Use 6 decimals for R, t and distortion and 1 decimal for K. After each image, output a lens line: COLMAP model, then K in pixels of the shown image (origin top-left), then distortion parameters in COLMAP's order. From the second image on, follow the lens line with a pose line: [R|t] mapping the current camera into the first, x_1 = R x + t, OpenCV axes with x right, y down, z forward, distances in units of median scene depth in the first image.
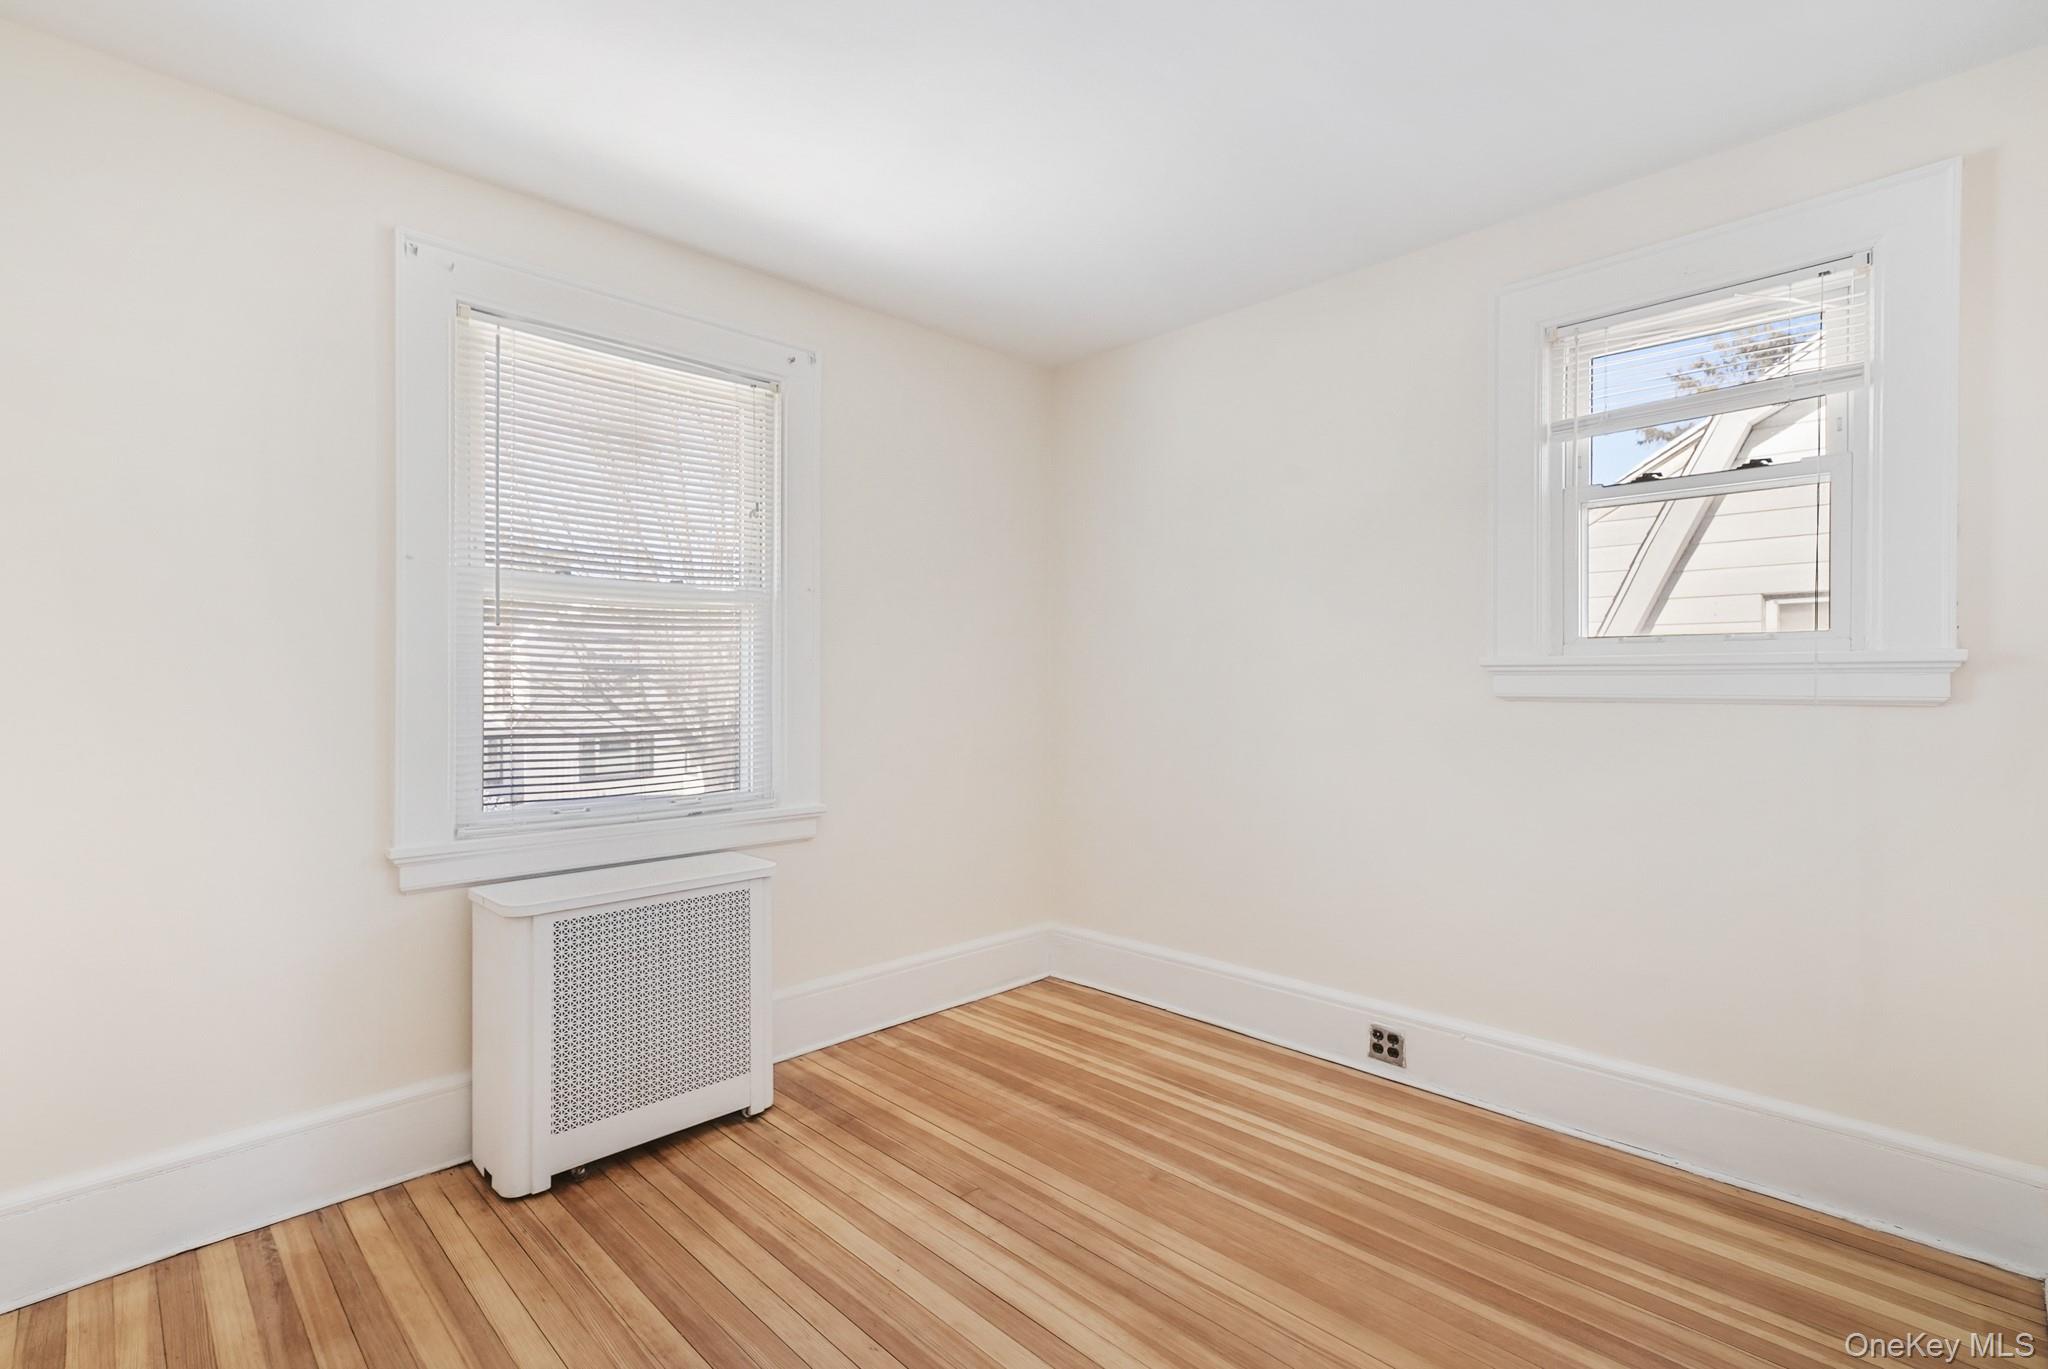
lens RADIAL K [[941.3, 0, 1021.5], [0, 941.3, 680.5], [0, 0, 1]] dist [0.003897, 0.001181]
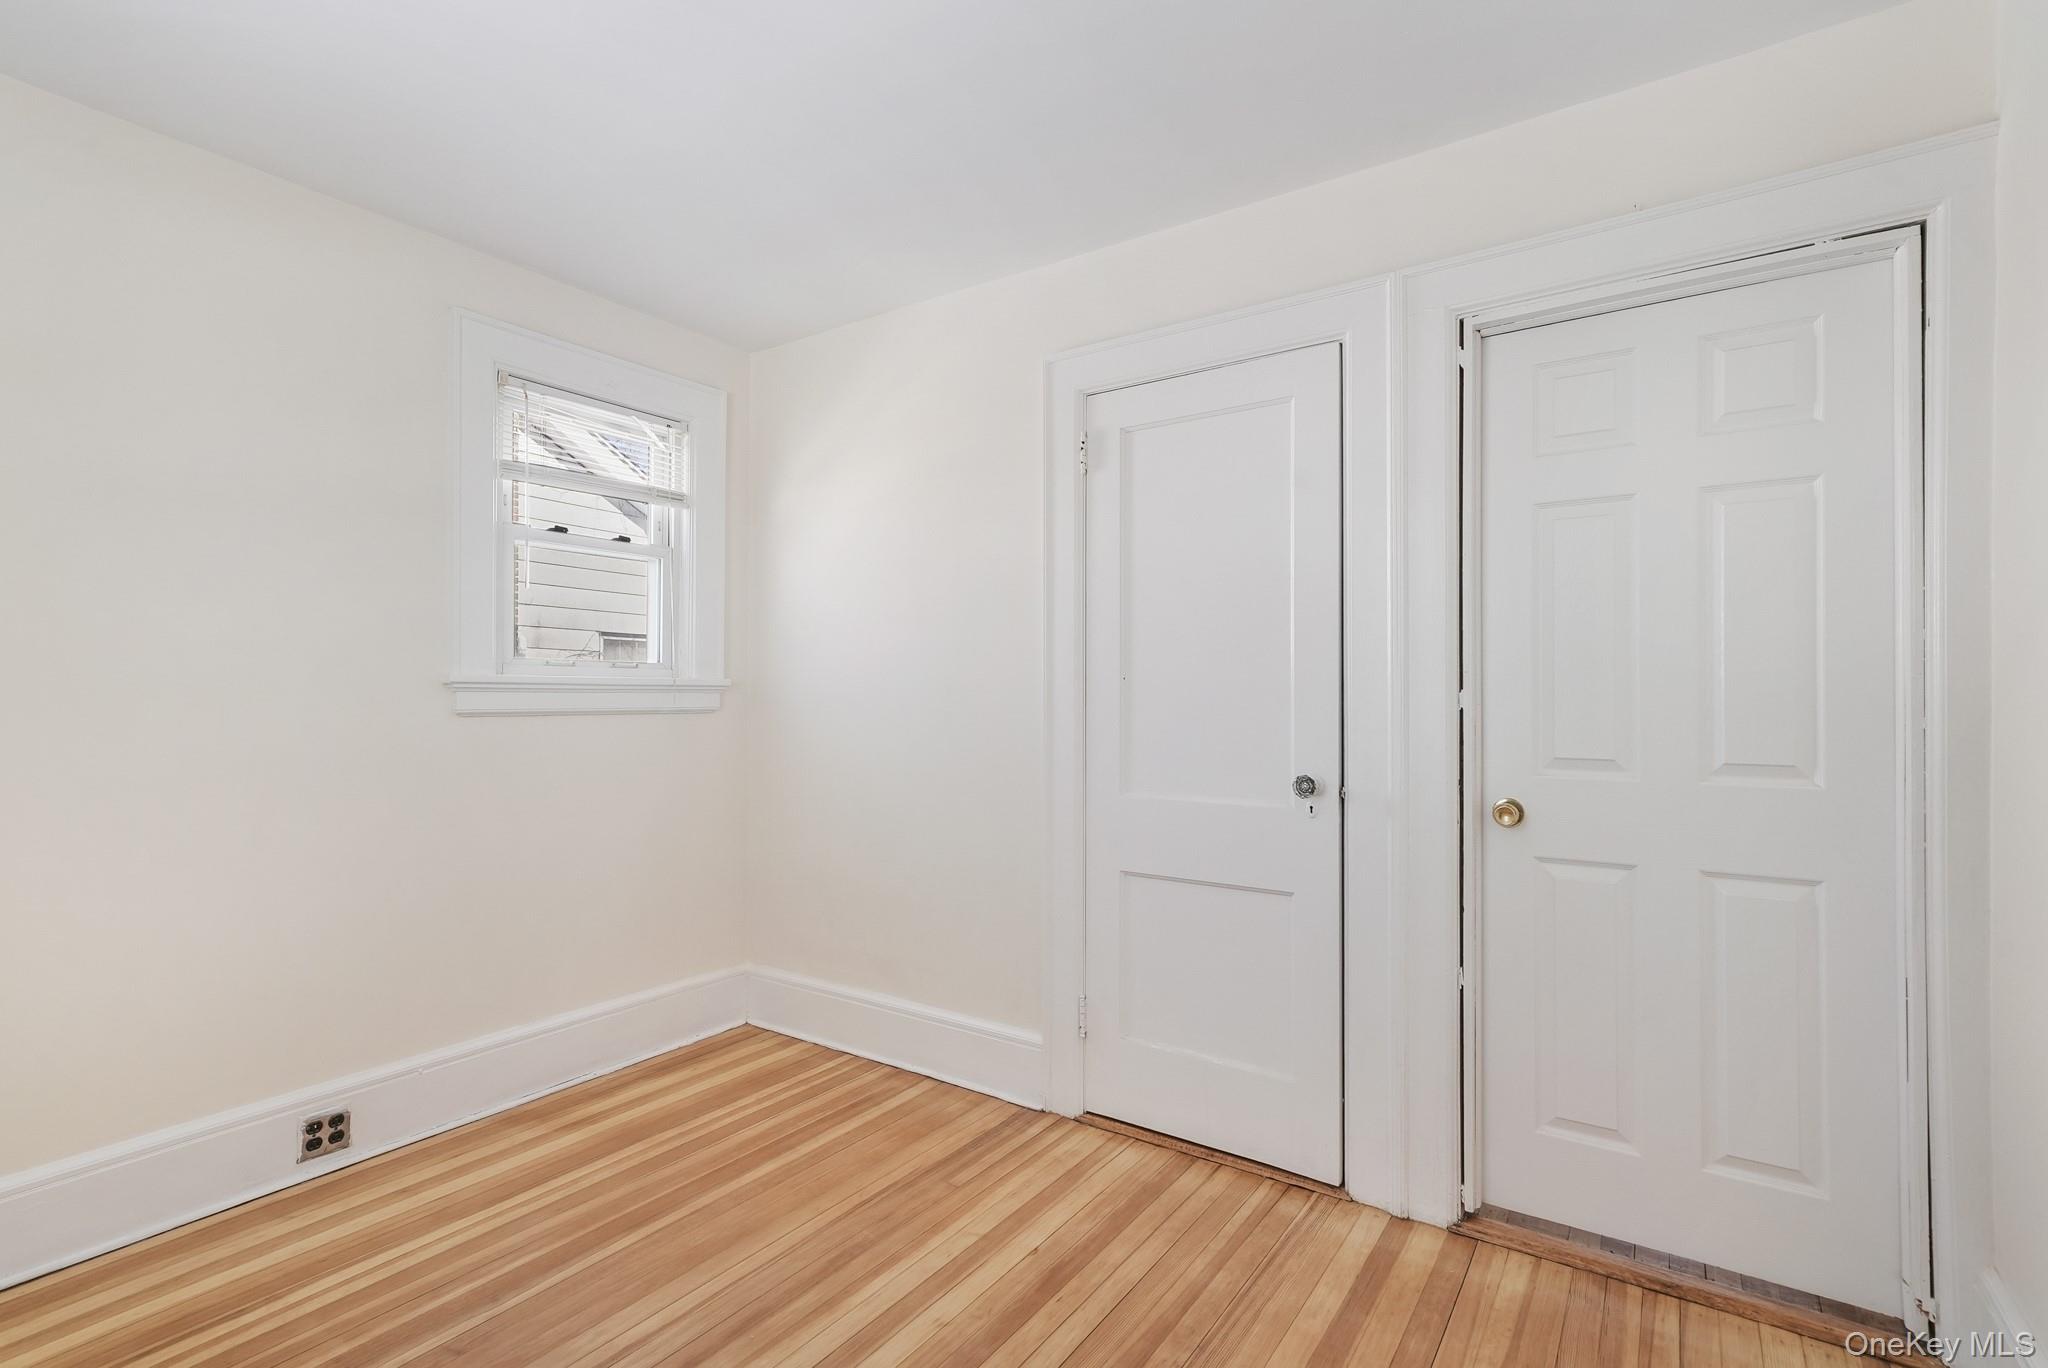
lens RADIAL K [[941.3, 0, 1021.4], [0, 941.3, 694.1], [0, 0, 1]] dist [0.003897, 0.001181]
pose [[-0.183860, 0.001407, 0.982951, -0.701039], [-0.002191, 0.999996, -0.001841, -0.003058], [-0.982950, -0.002492, -0.183856, 0.701036]]
